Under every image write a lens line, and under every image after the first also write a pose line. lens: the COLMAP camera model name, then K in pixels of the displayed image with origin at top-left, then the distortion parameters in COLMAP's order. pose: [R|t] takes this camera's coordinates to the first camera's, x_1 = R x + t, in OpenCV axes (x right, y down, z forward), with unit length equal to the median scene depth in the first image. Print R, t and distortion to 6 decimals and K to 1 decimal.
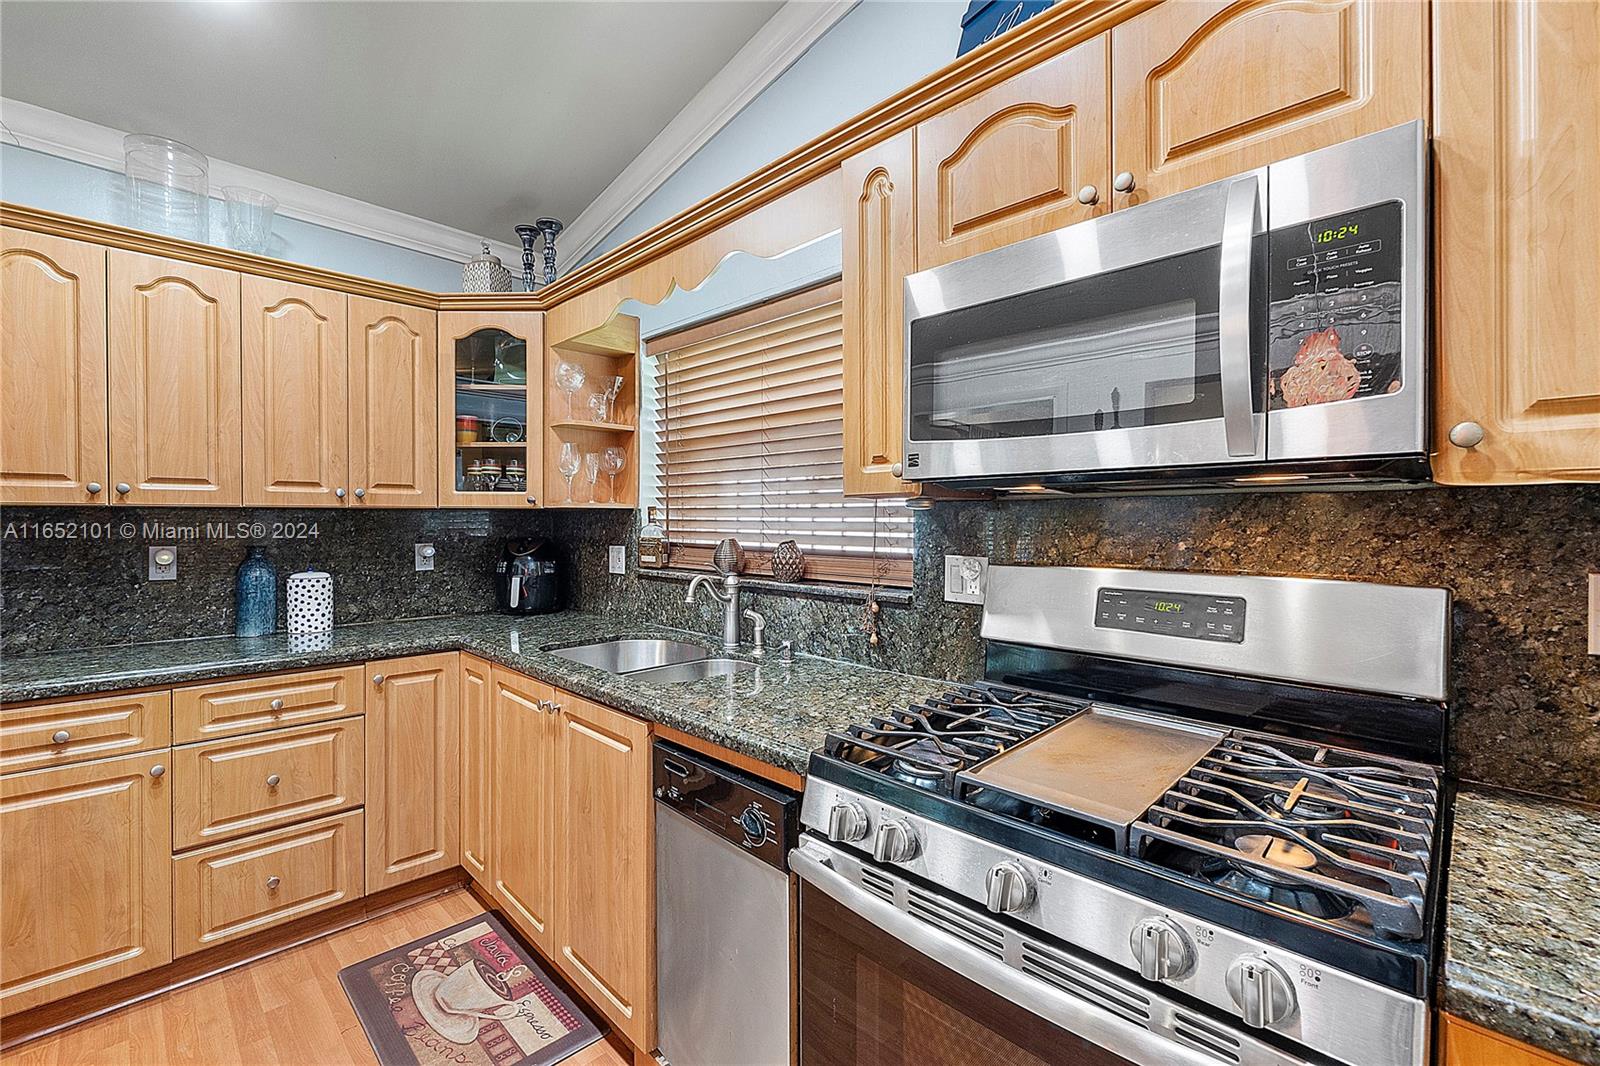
lens RADIAL K [[676.2, 0, 797.5], [0, 676.2, 529.4], [0, 0, 1]] dist [-0.000418, -0.003217]
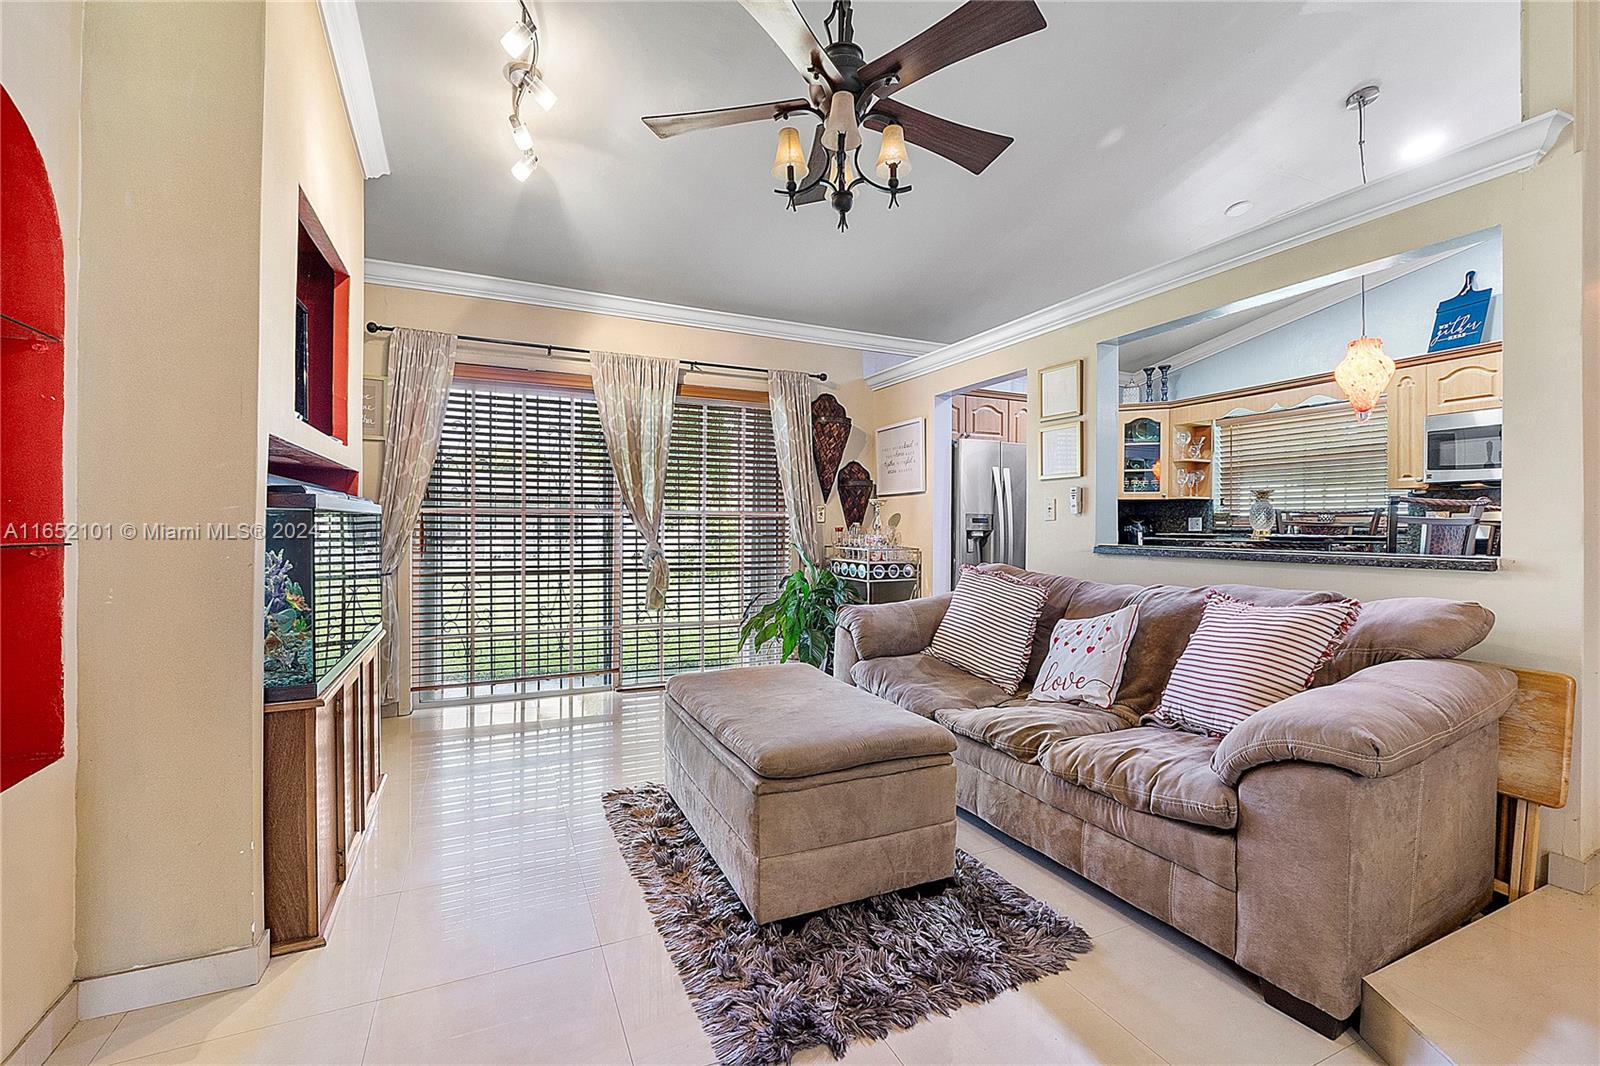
lens RADIAL K [[676.2, 0, 801.5], [0, 676.2, 528.1], [0, 0, 1]] dist [-0.000418, -0.003217]
pose [[0.941610, 0.003095, -0.336692, -0.750636], [-0.007618, 0.999898, -0.012113, 0.096604], [0.336620, 0.013971, 0.941537, -1.438660]]
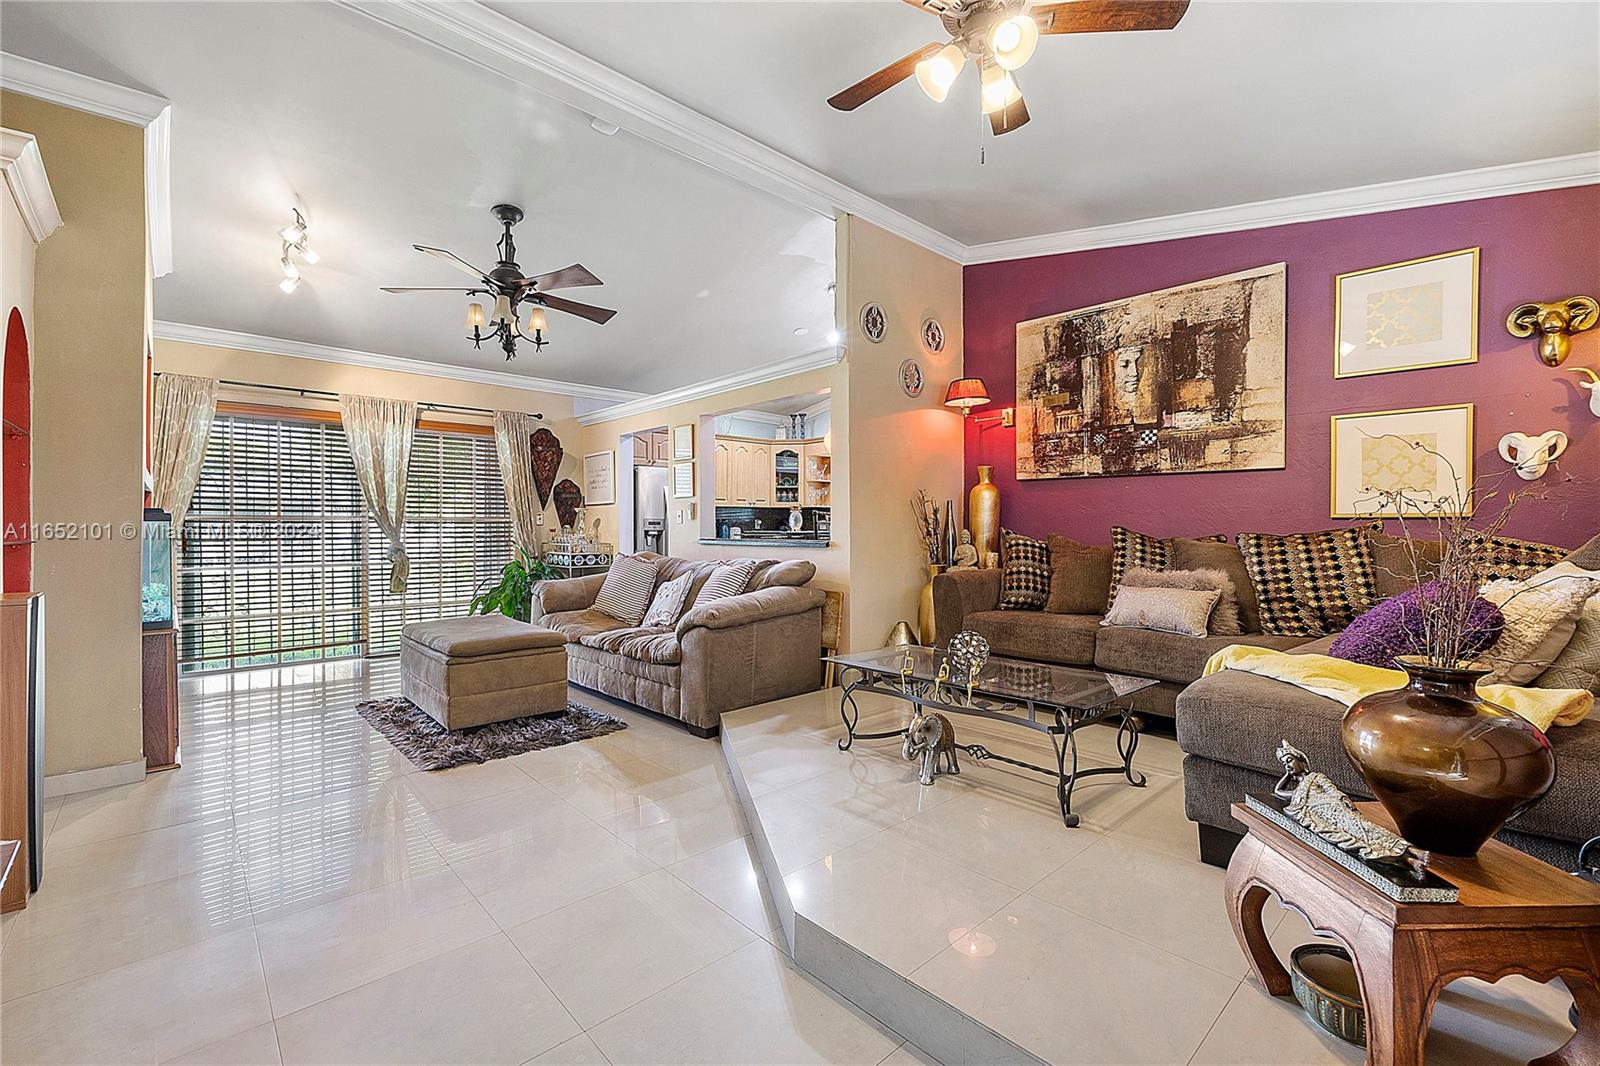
lens RADIAL K [[676.2, 0, 800.2], [0, 676.2, 527.6], [0, 0, 1]] dist [-0.000418, -0.003217]
pose [[0.999468, -0.004191, -0.032352, -0.289281], [0.003775, 0.999910, -0.012912, 0.102822], [0.032404, 0.012783, 0.999393, -2.115835]]
